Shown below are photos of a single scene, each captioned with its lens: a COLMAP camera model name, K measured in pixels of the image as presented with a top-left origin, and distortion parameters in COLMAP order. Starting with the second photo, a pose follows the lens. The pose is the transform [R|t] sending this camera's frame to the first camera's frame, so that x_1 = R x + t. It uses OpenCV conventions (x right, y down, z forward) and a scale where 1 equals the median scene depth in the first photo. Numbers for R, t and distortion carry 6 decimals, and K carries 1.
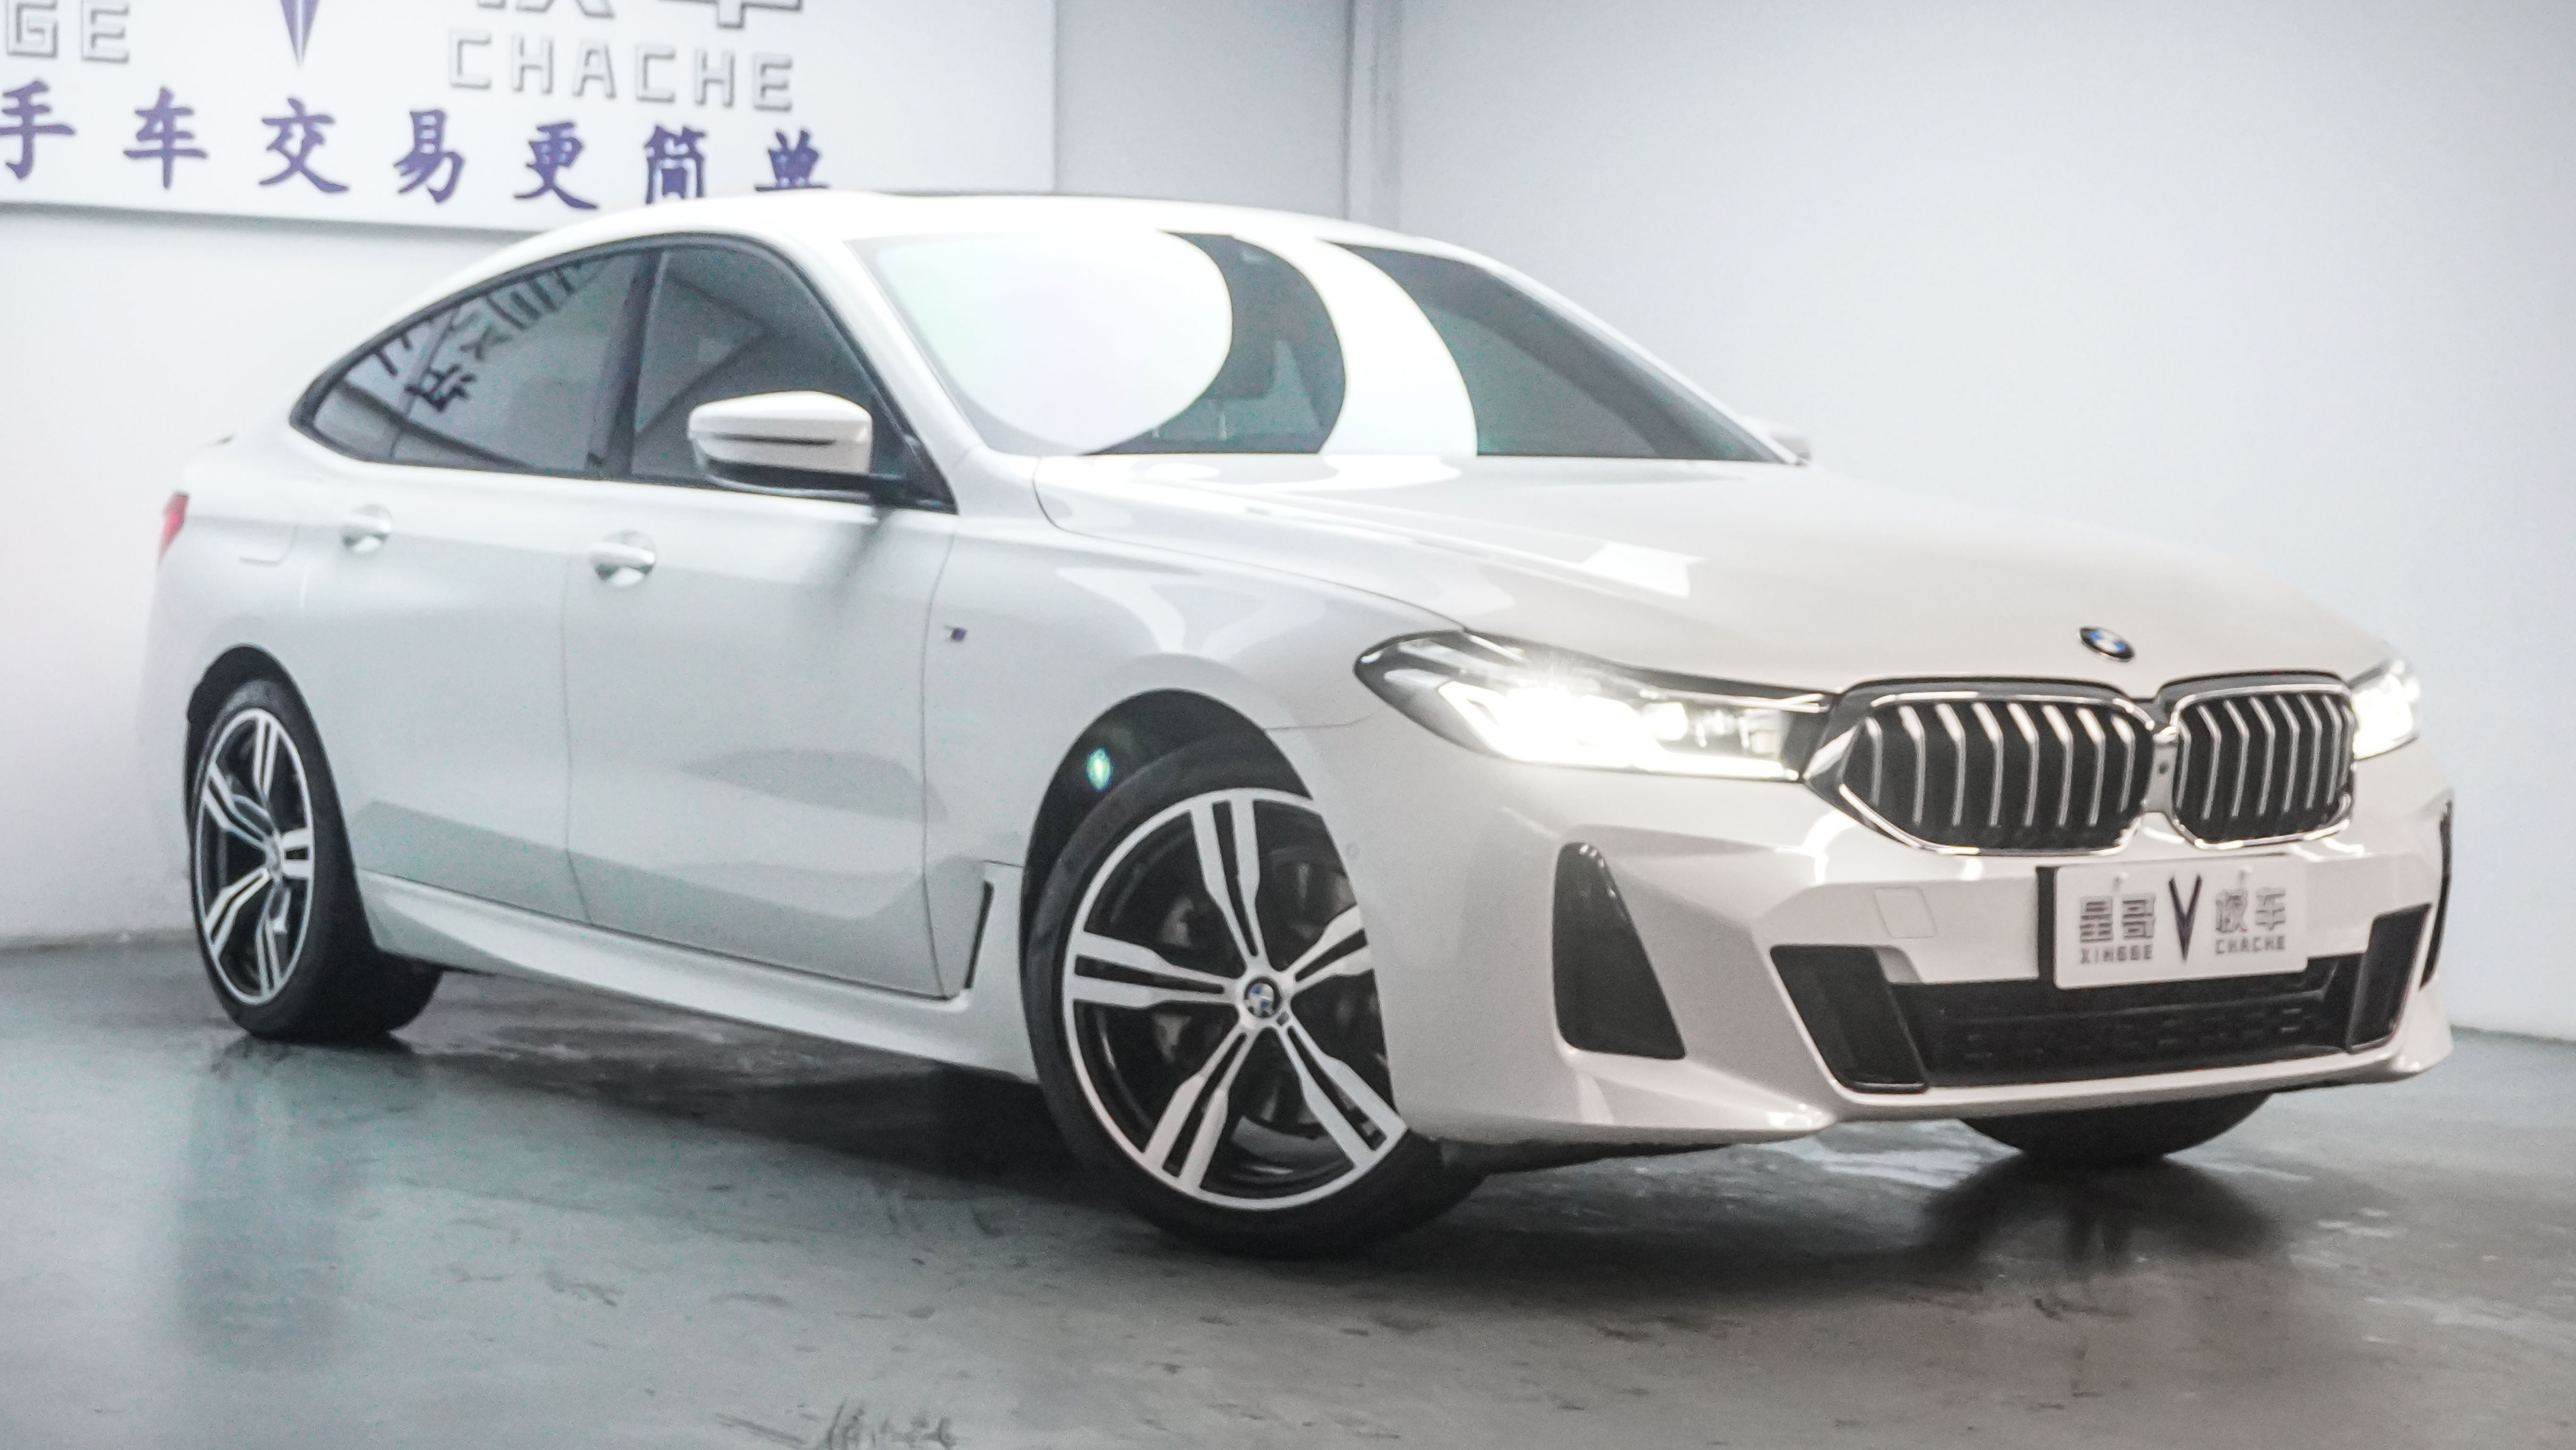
lens RADIAL K [[4309.8, 0, 1288.0], [0, 4309.8, 725.0], [0, 0, 1]] dist [-0.095093, 0.165952]
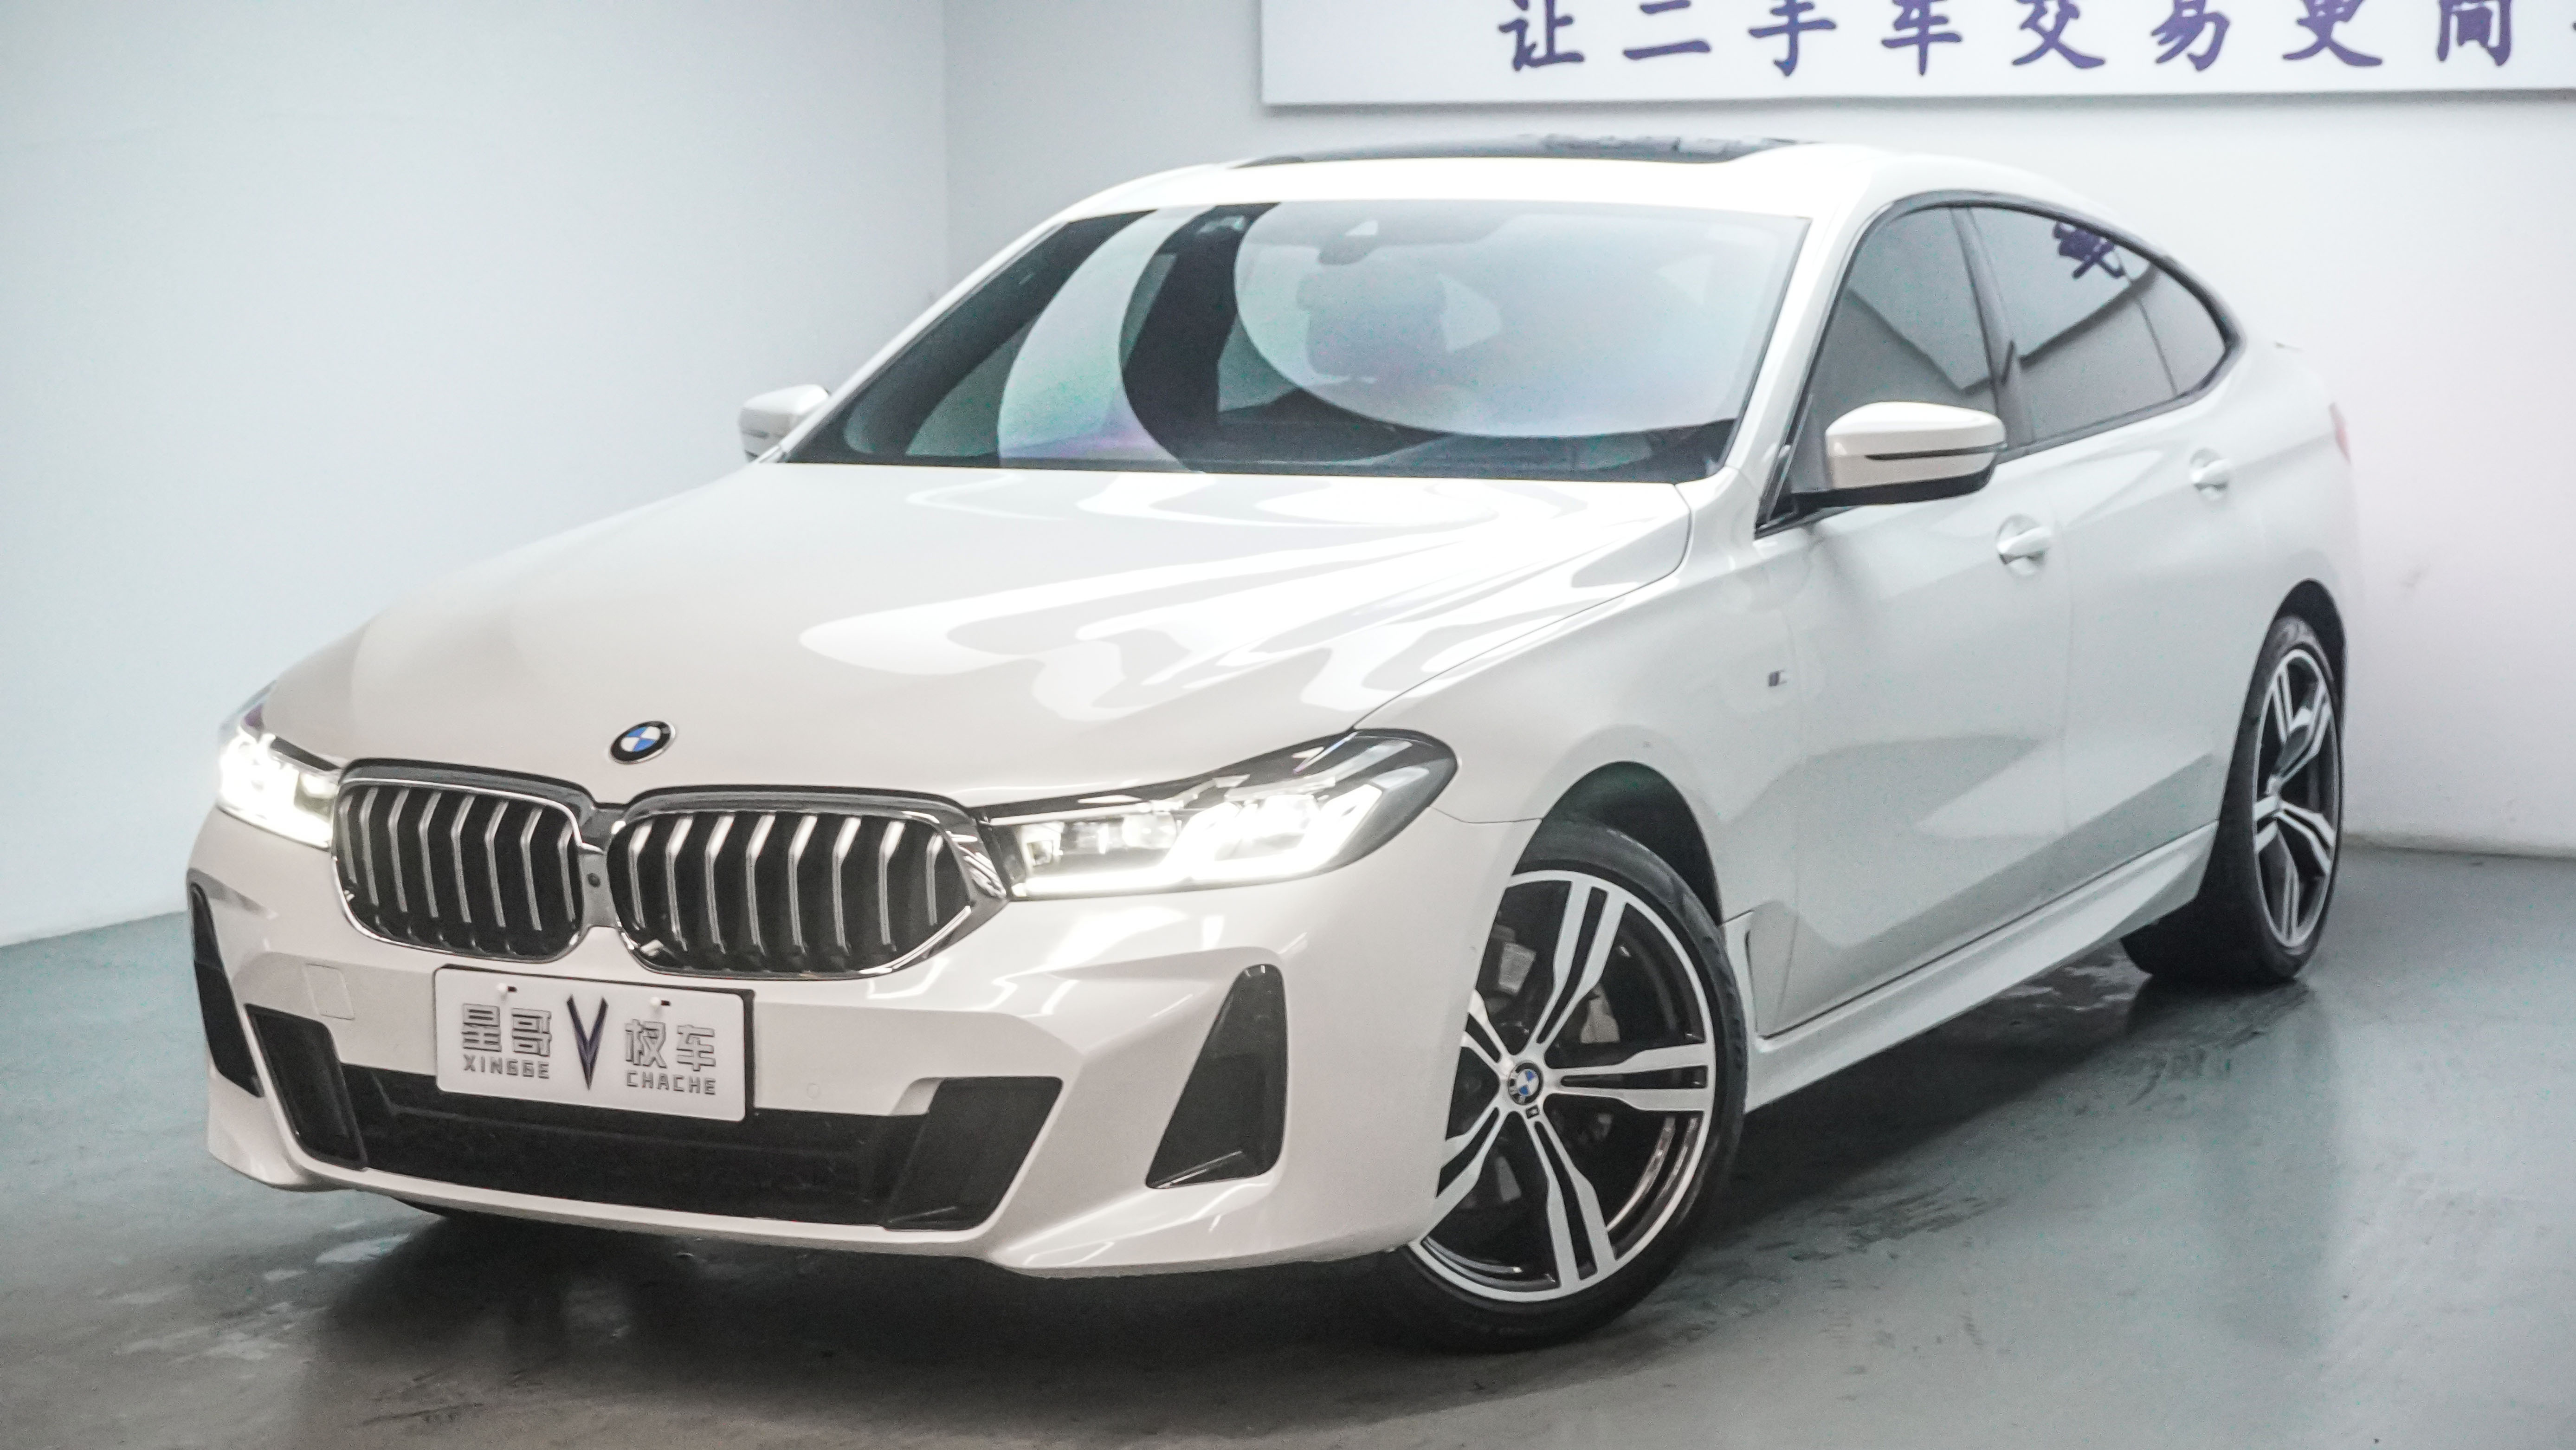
lens RADIAL K [[4563.9, 0, 1288.0], [0, 4563.9, 725.0], [0, 0, 1]] dist [-0.055596, -0.029081]
pose [[0.464912, 0.086588, -0.881112, 1.120134], [-0.022244, 0.996034, 0.086145, -0.110419], [0.885077, -0.020450, 0.464995, 0.652761]]
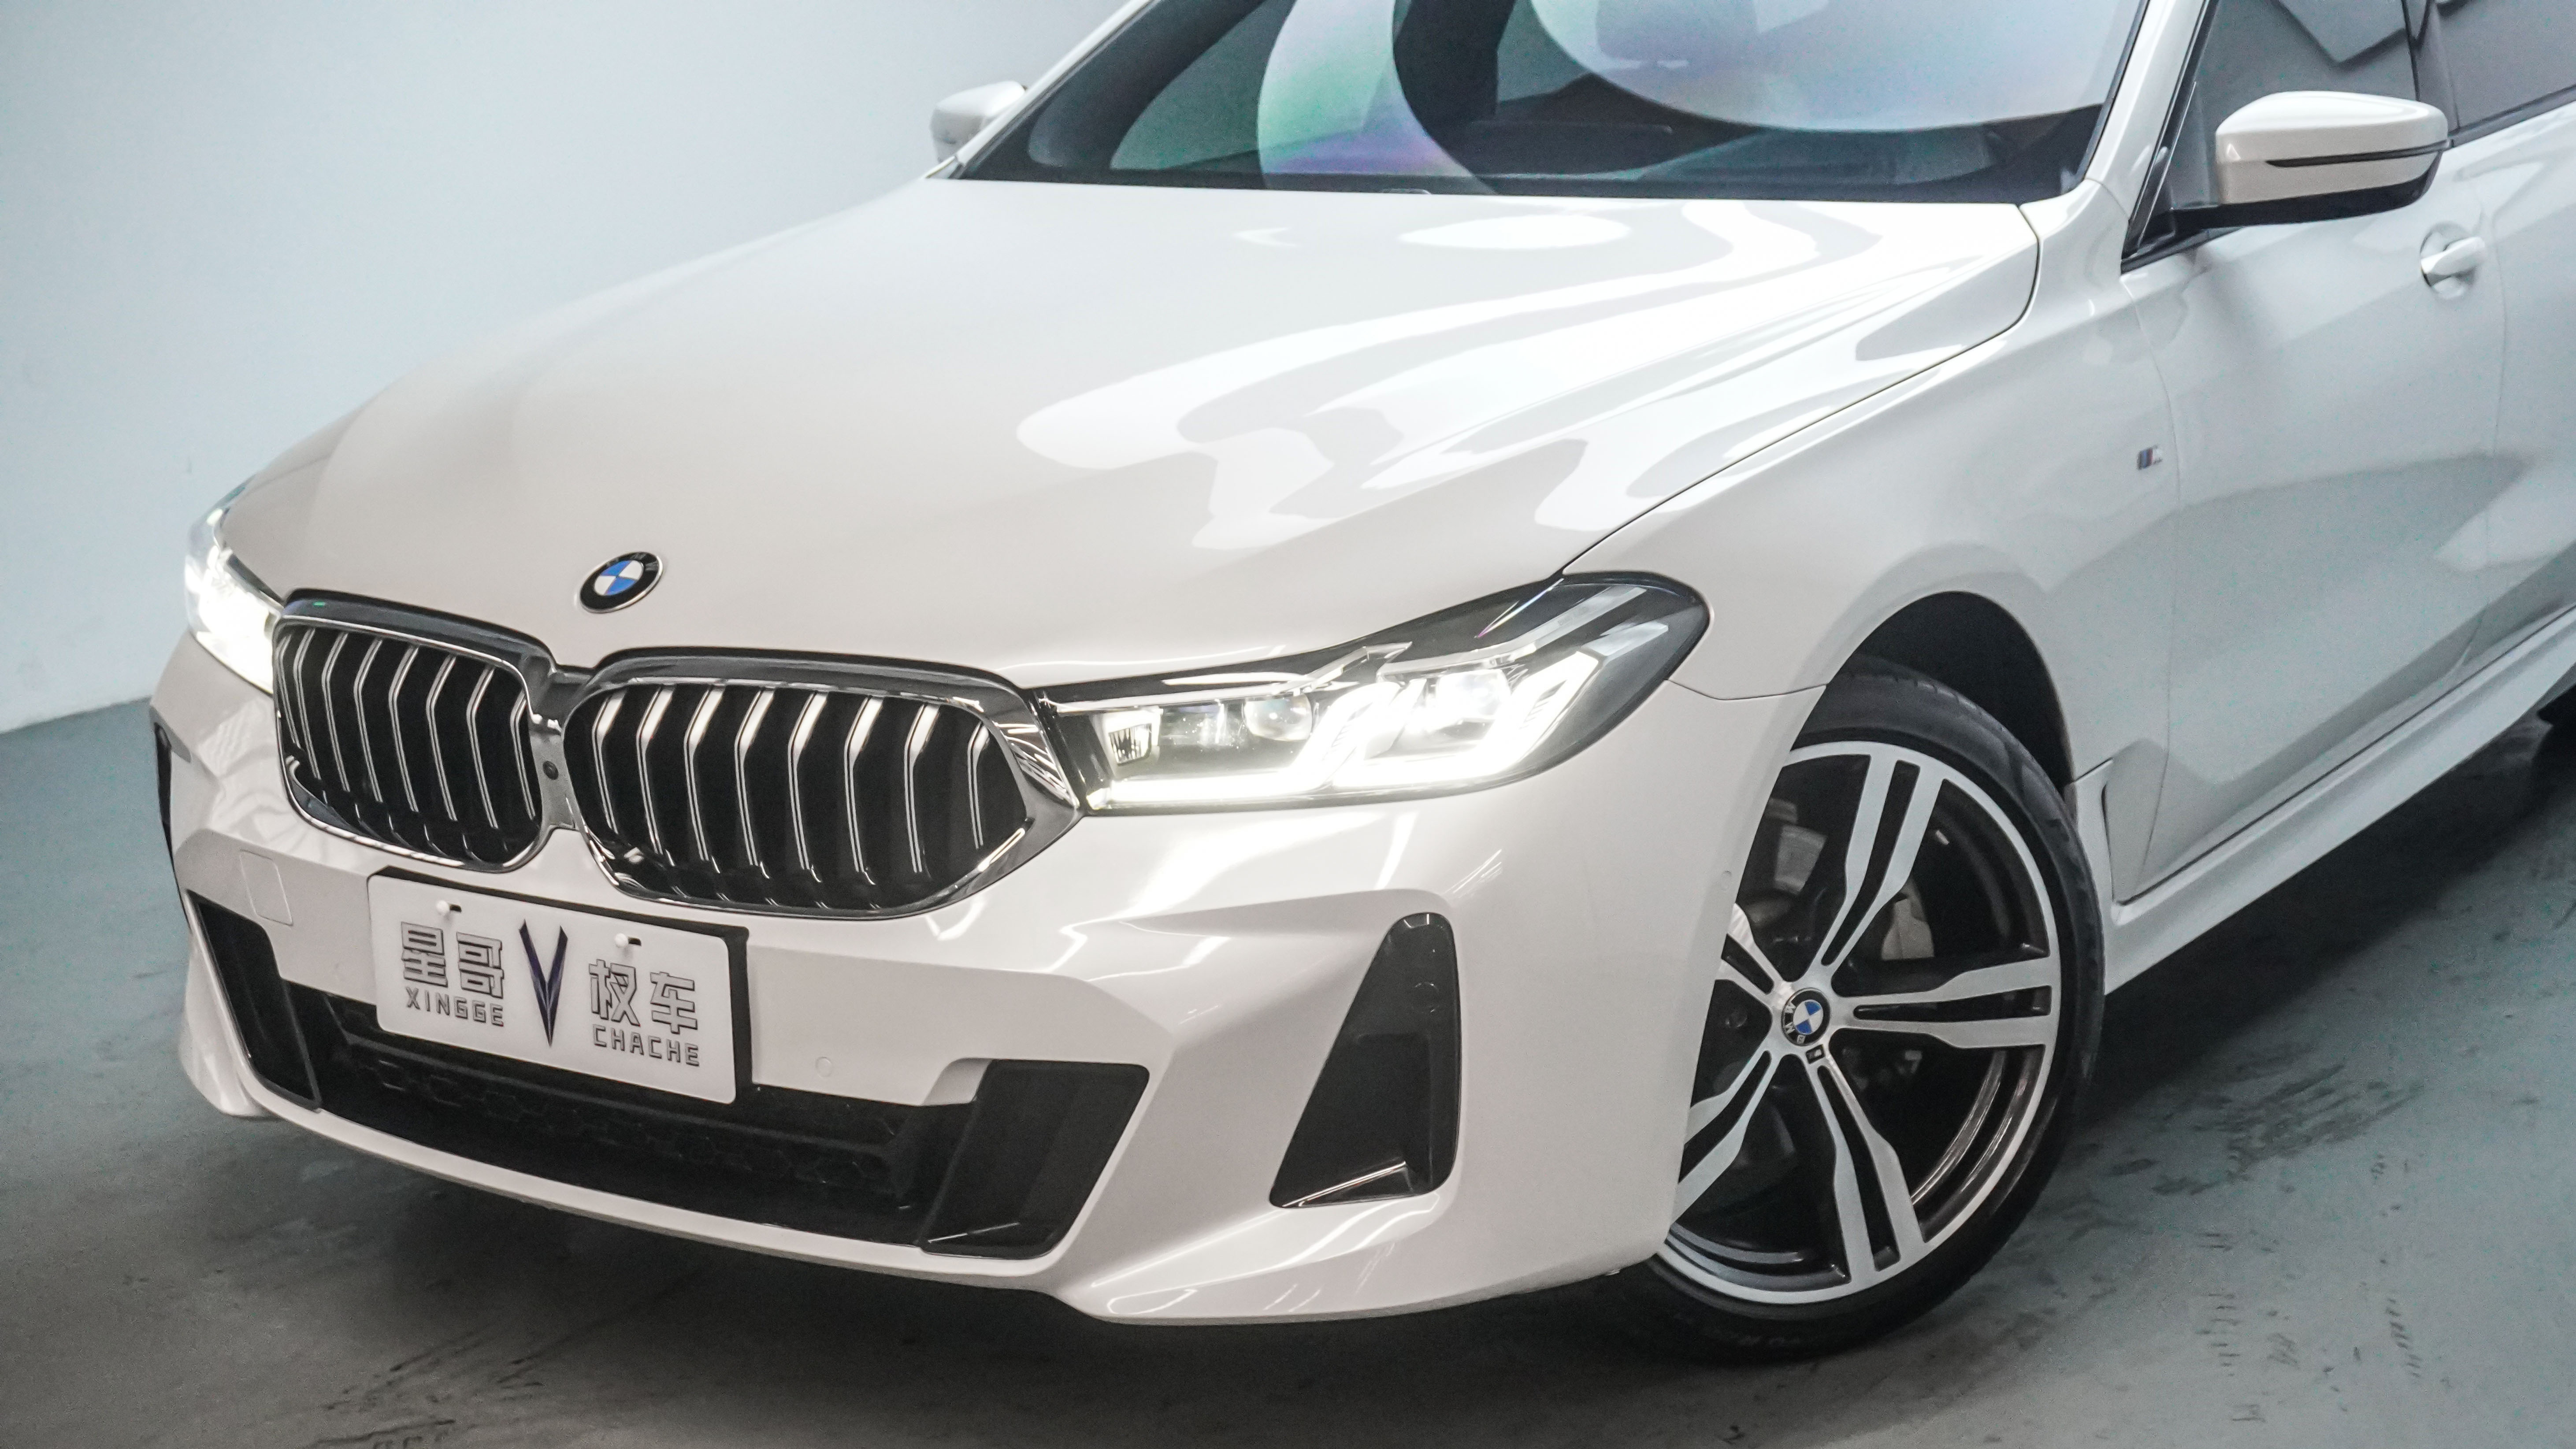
lens RADIAL K [[3589.0, 0, 1288.0], [0, 3589.0, 724.5], [0, 0, 1]] dist [0.009001, 0.033588]
pose [[0.363230, 0.186250, -0.912894, 0.765202], [-0.006607, 0.980306, 0.197375, -0.112012], [0.931676, -0.065661, 0.357307, 0.877722]]
